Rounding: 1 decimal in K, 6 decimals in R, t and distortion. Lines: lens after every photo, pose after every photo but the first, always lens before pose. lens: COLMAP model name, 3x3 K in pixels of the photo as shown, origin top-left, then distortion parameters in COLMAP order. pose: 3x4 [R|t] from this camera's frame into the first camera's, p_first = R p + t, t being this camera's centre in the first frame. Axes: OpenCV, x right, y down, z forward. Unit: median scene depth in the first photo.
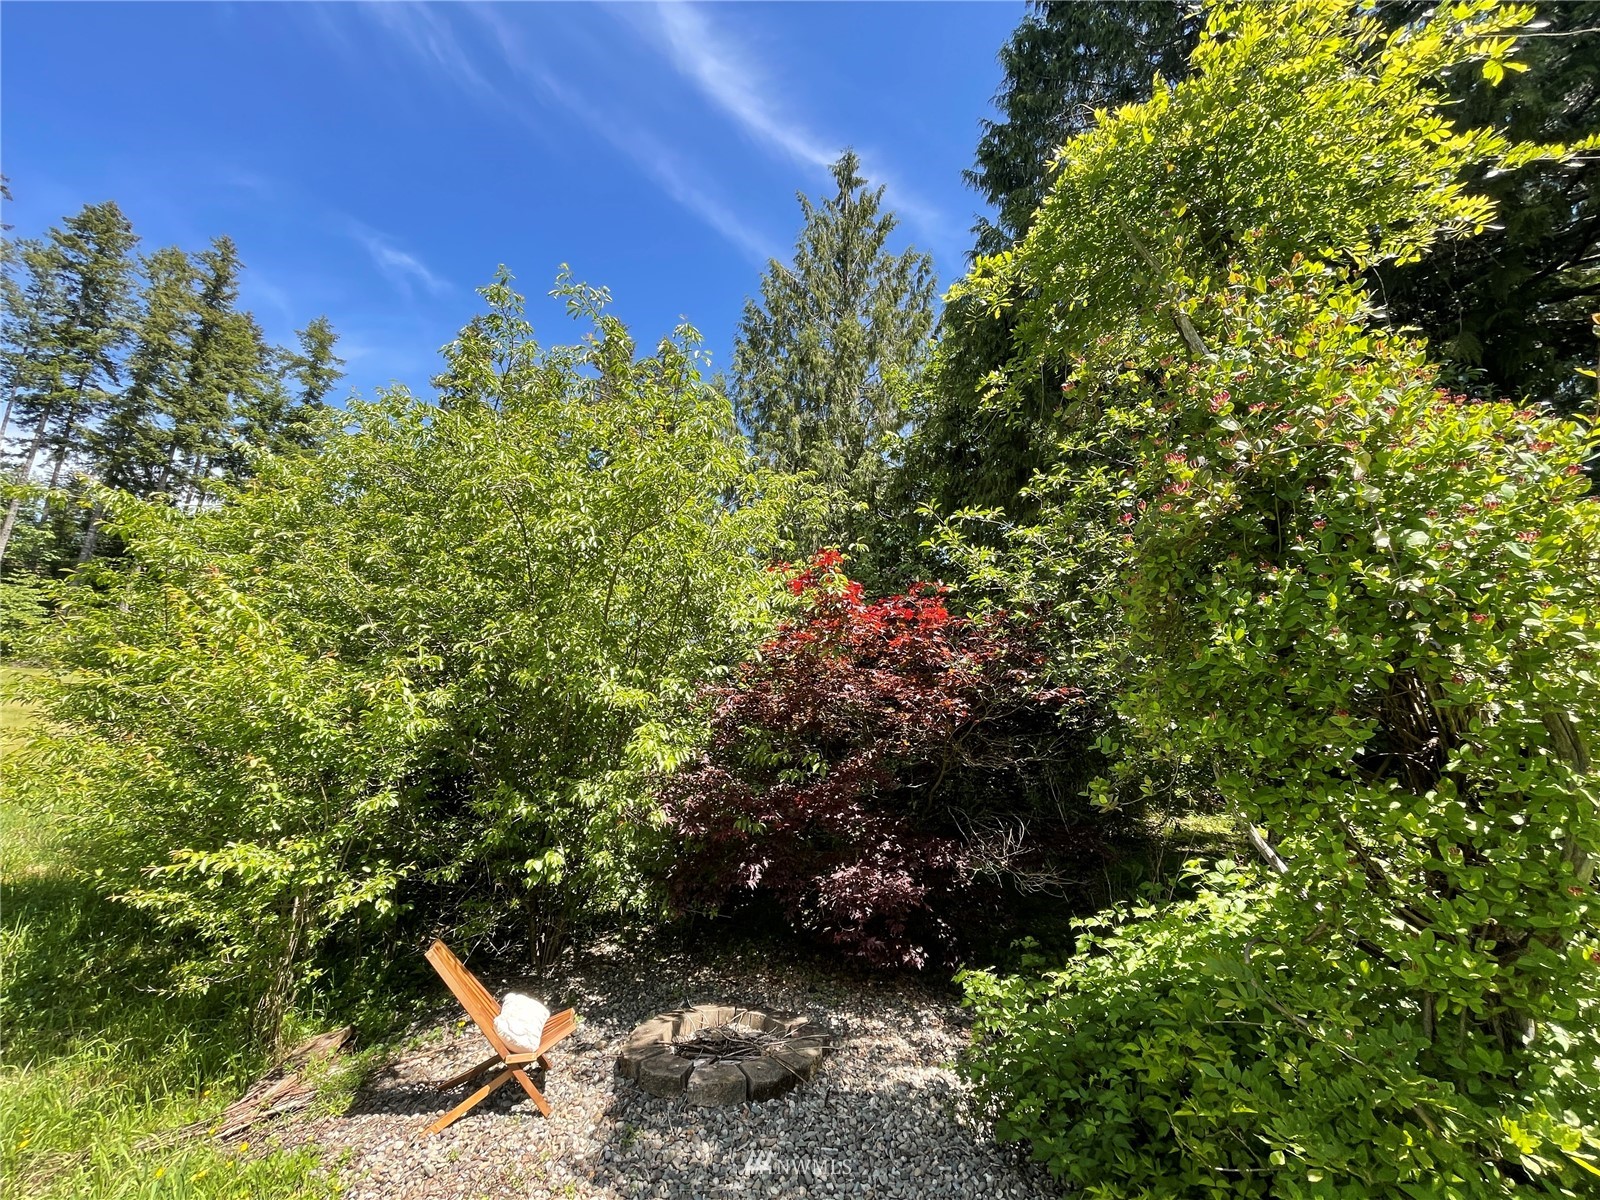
lens RADIAL K [[643.9, 0, 795.0], [0, 643.9, 603.7], [0, 0, 1]] dist [-0.008874, 0.004360]
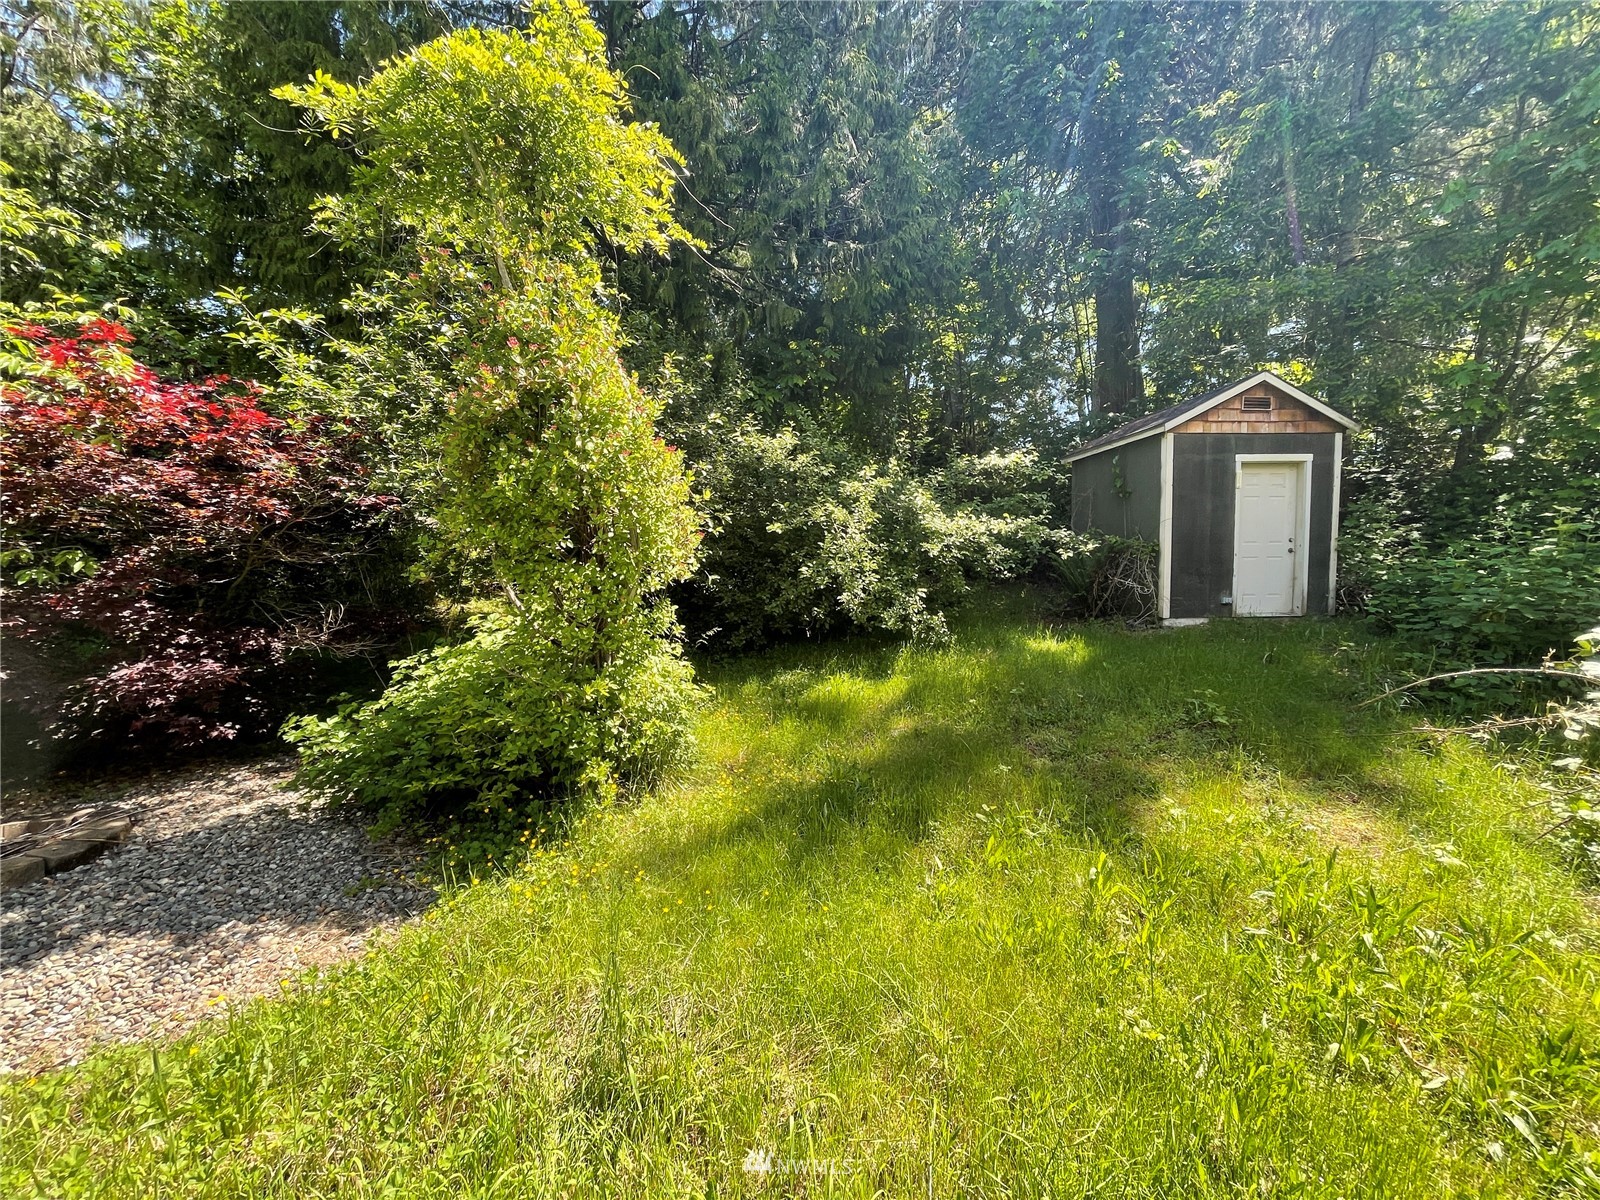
lens RADIAL K [[643.9, 0, 795.0], [0, 643.9, 603.7], [0, 0, 1]] dist [-0.008874, 0.004360]
pose [[0.539930, -0.076080, 0.838265, -0.202803], [-0.181956, 0.961808, 0.204492, -0.065868], [-0.821808, -0.262939, 0.505465, -0.321838]]
